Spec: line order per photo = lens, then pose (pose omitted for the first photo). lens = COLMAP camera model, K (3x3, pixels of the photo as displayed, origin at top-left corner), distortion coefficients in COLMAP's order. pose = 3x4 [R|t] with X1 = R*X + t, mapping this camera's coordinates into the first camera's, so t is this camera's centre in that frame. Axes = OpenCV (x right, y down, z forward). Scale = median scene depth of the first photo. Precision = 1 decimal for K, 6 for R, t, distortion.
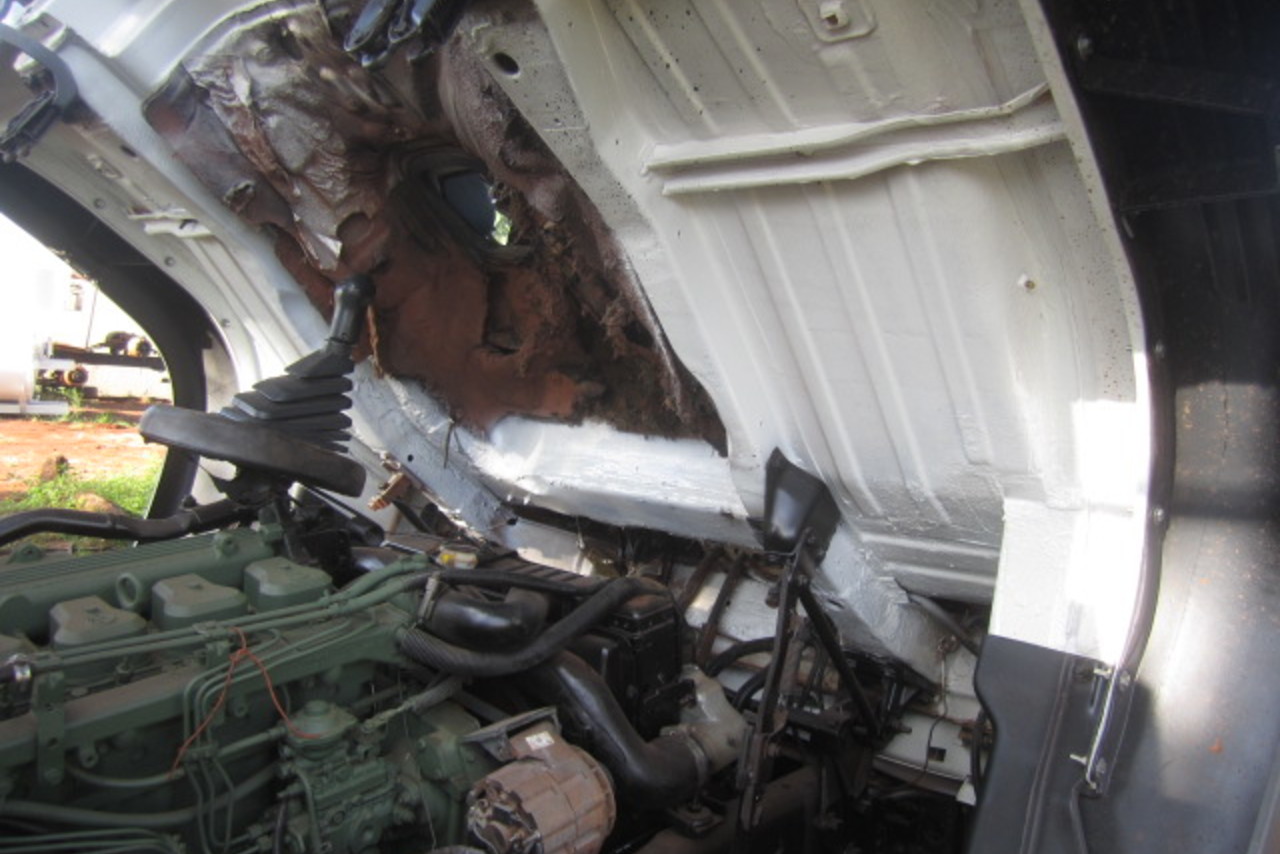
lens RADIAL K [[1062.4, 0, 640.0], [0, 1062.4, 427.0], [0, 0, 1]] dist [0.003085, -0.098382]
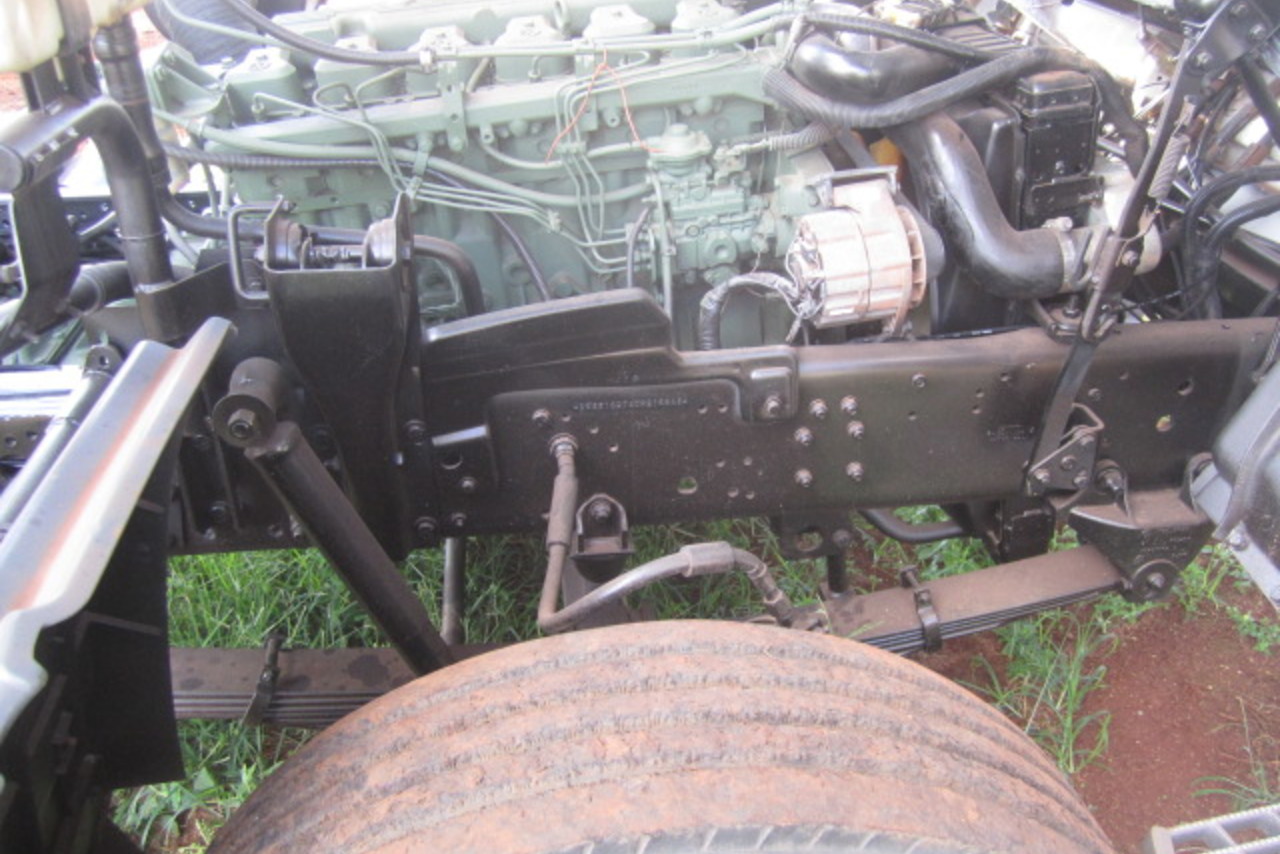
lens RADIAL K [[1062.4, 0, 640.0], [0, 1062.4, 427.0], [0, 0, 1]] dist [0.003085, -0.098382]
pose [[0.743187, 0.290750, -0.602608, 0.422819], [-0.006575, 0.903778, 0.427952, 0.064940], [0.669051, -0.314086, 0.673588, 0.109243]]
